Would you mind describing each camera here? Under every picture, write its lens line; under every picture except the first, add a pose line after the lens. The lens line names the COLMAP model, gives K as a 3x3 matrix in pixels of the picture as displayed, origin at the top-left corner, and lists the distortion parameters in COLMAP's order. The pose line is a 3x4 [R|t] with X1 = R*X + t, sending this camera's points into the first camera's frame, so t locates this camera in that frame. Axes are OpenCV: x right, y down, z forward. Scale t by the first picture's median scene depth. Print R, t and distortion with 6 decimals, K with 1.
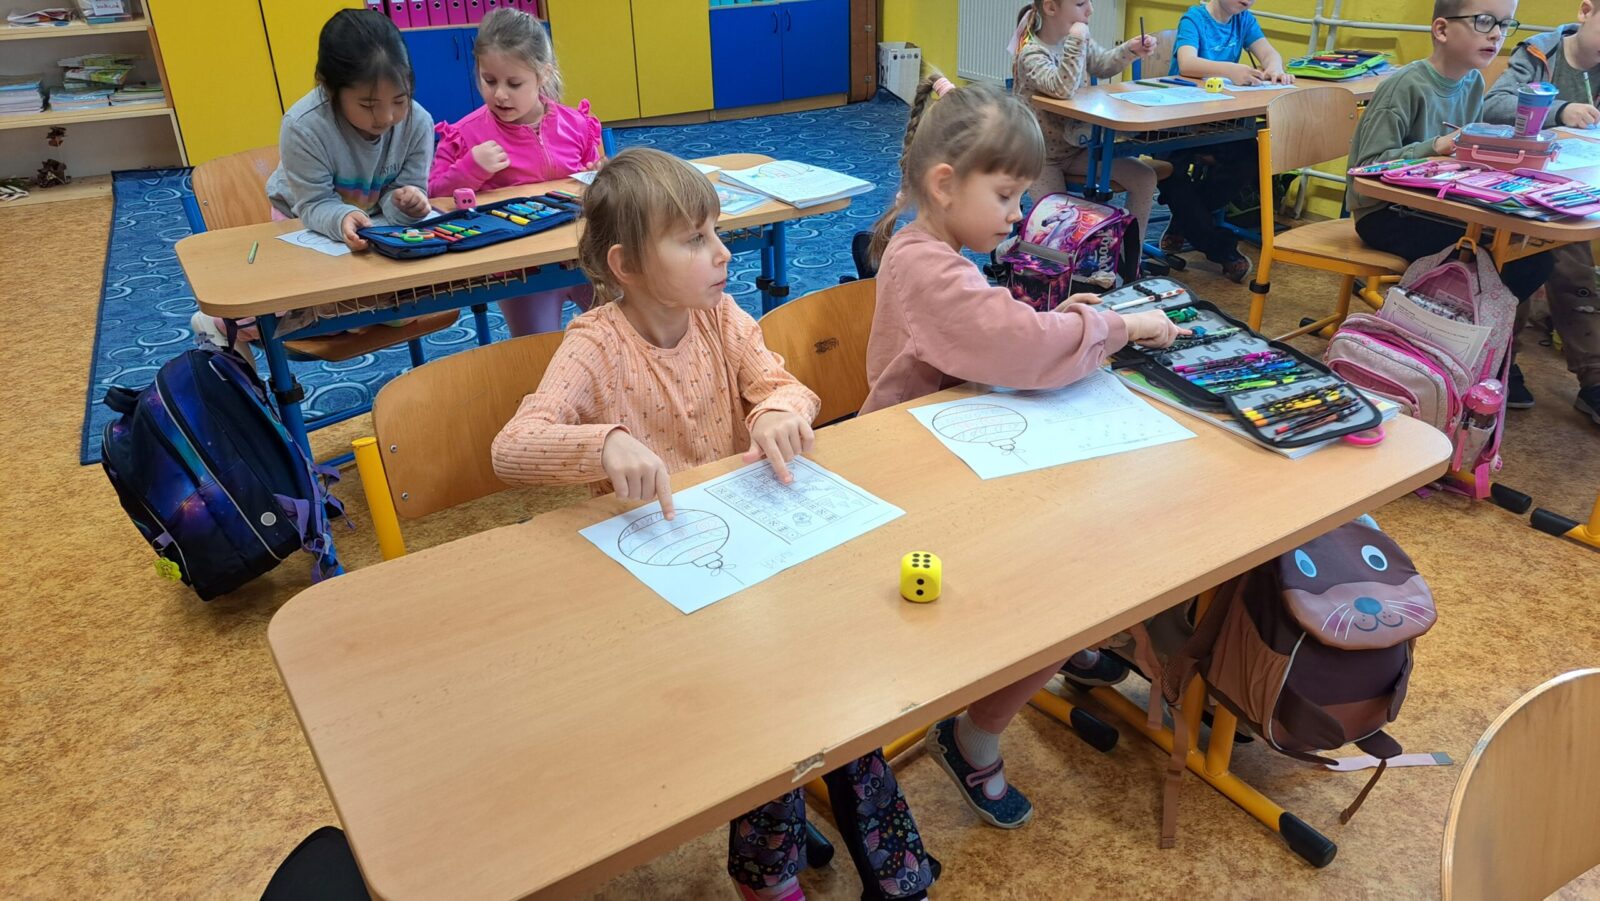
lens RADIAL K [[1136.1, 0, 800.2], [0, 1136.1, 449.8], [0, 0, 1]] dist [0.082994, -0.070175]
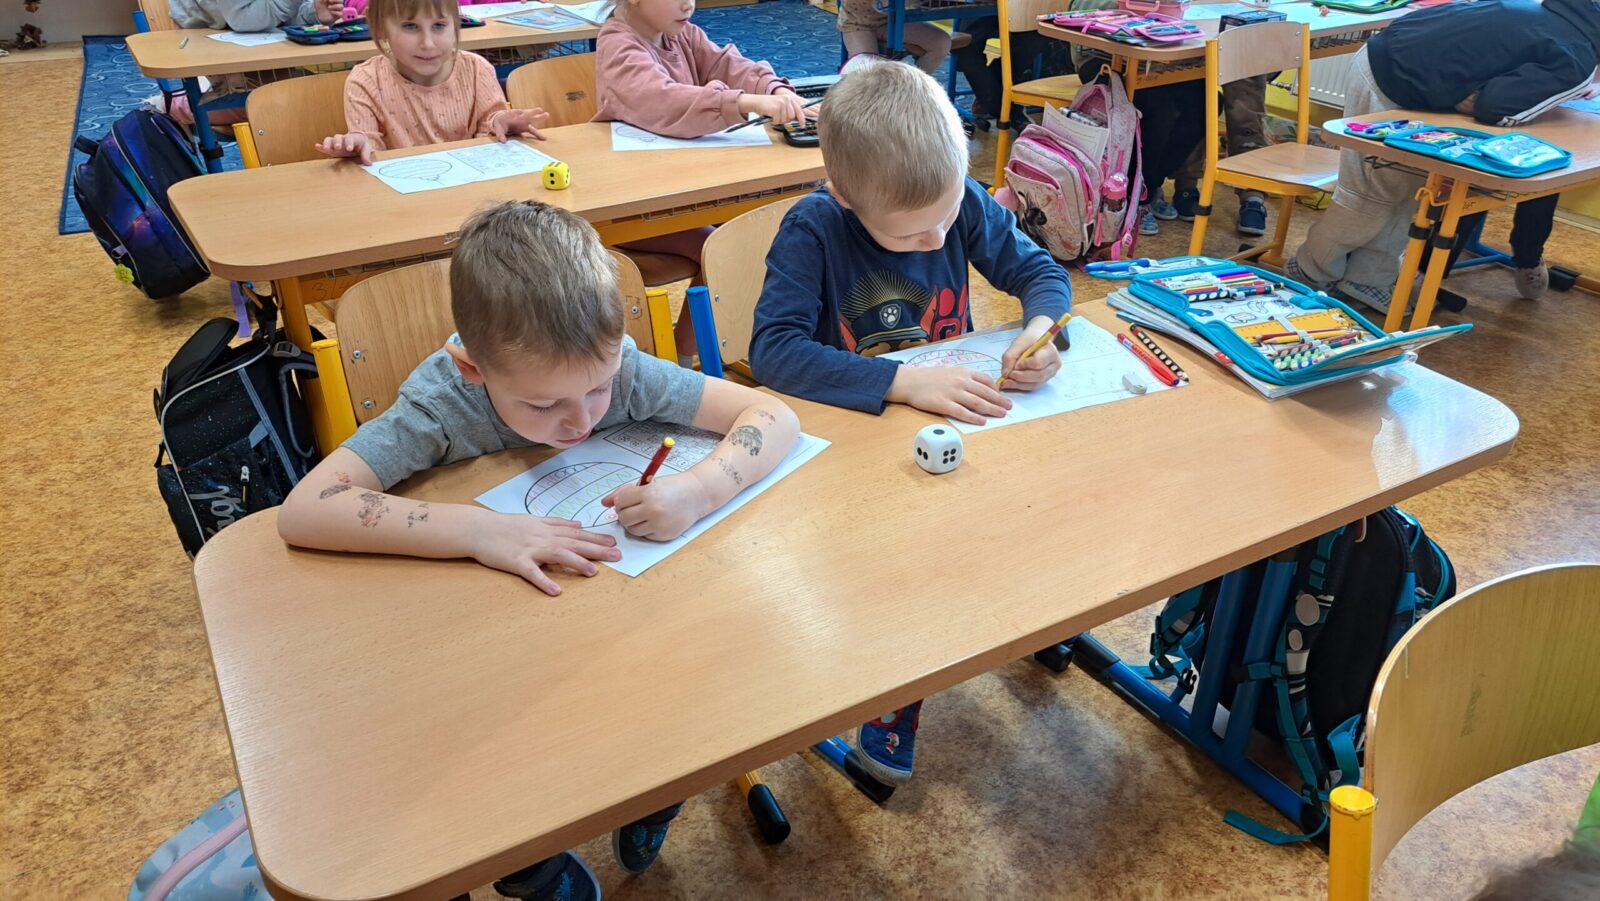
lens RADIAL K [[1142.3, 0, 780.6], [0, 1142.3, 442.9], [0, 0, 1]] dist [0.062077, -0.021527]
pose [[0.999803, 0.019833, -0.000882, 0.142792], [-0.019772, 0.998746, 0.046000, 0.132771], [0.001793, -0.045974, 0.998941, -0.232908]]
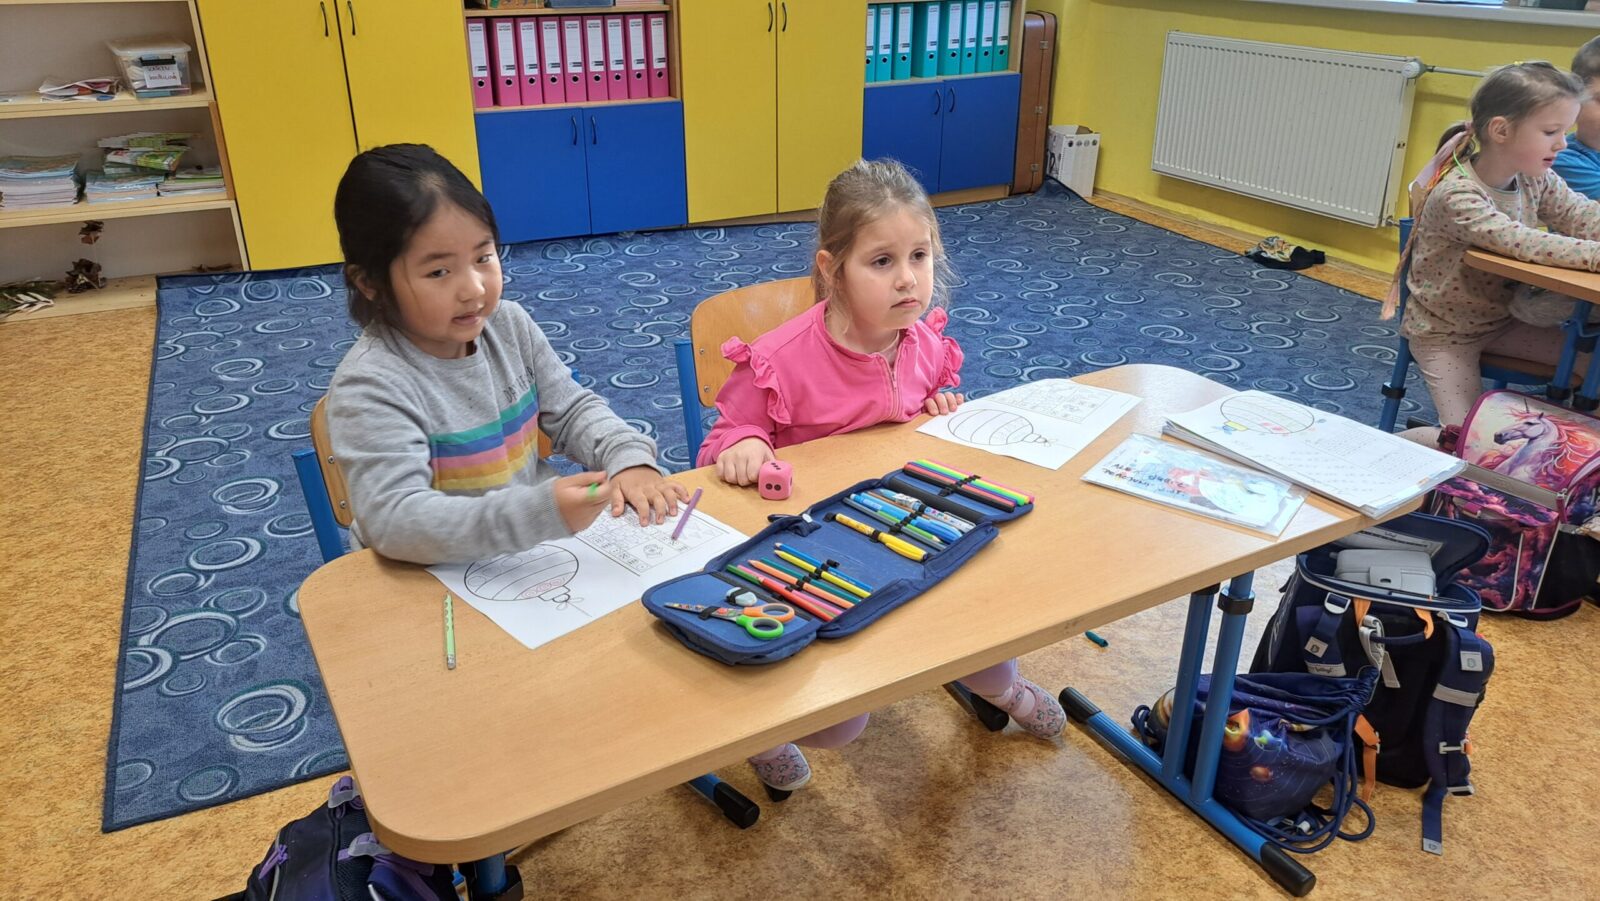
lens RADIAL K [[1144.7, 0, 801.2], [0, 1144.7, 453.5], [0, 0, 1]] dist [0.073942, -0.074661]
pose [[0.999520, 0.028615, -0.011906, -0.187066], [-0.029019, 0.998958, -0.035222, -0.145561], [0.010886, 0.035550, 0.999309, 0.284604]]
